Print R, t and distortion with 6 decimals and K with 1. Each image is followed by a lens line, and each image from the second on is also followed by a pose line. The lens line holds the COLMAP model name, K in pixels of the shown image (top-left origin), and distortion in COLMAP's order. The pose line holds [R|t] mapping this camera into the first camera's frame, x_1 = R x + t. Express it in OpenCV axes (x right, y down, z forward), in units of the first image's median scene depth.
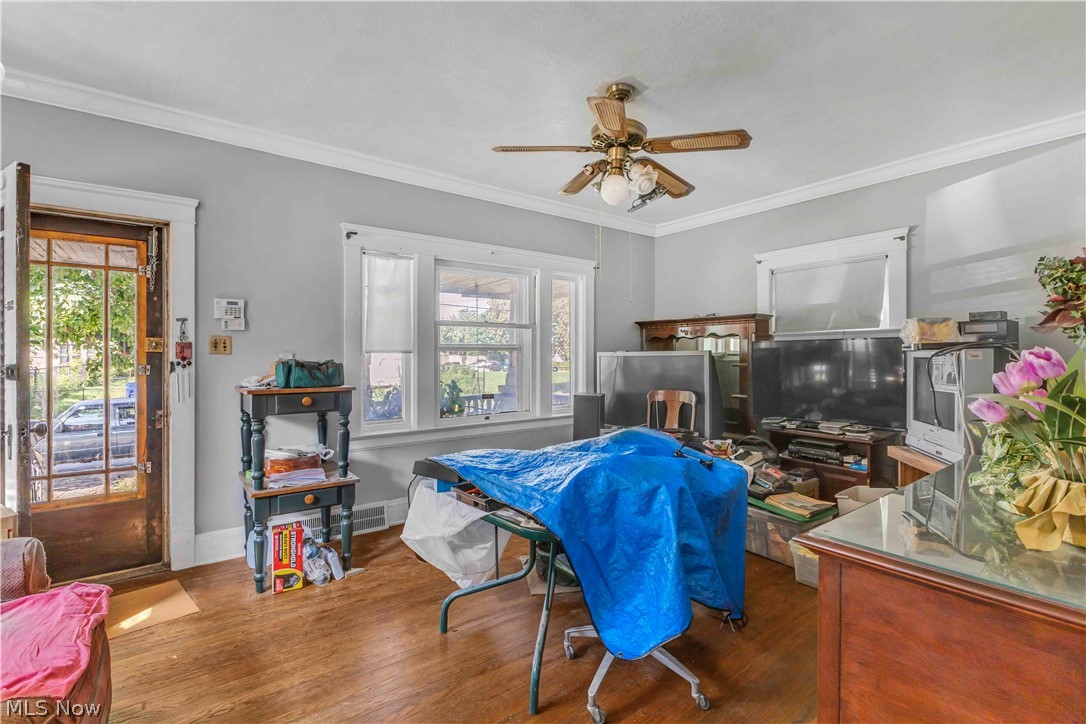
lens RADIAL K [[484.5, 0, 544.5], [0, 484.5, 358.4], [0, 0, 1]] dist [-0.000561, -0.000155]
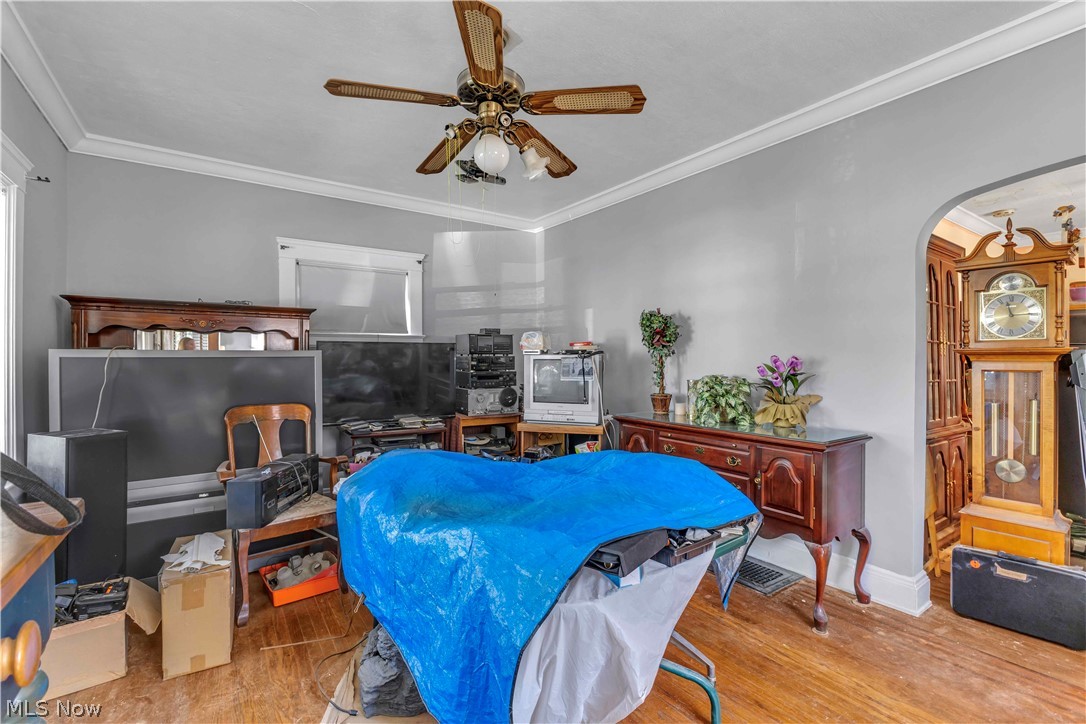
lens RADIAL K [[484.5, 0, 546.4], [0, 484.5, 360.9], [0, 0, 1]] dist [-0.000561, -0.000155]
pose [[0.049968, -0.010451, 0.998696, -0.466793], [0.003794, 0.999940, 0.010274, -0.008078], [-0.998744, 0.003275, 0.050005, 0.603648]]
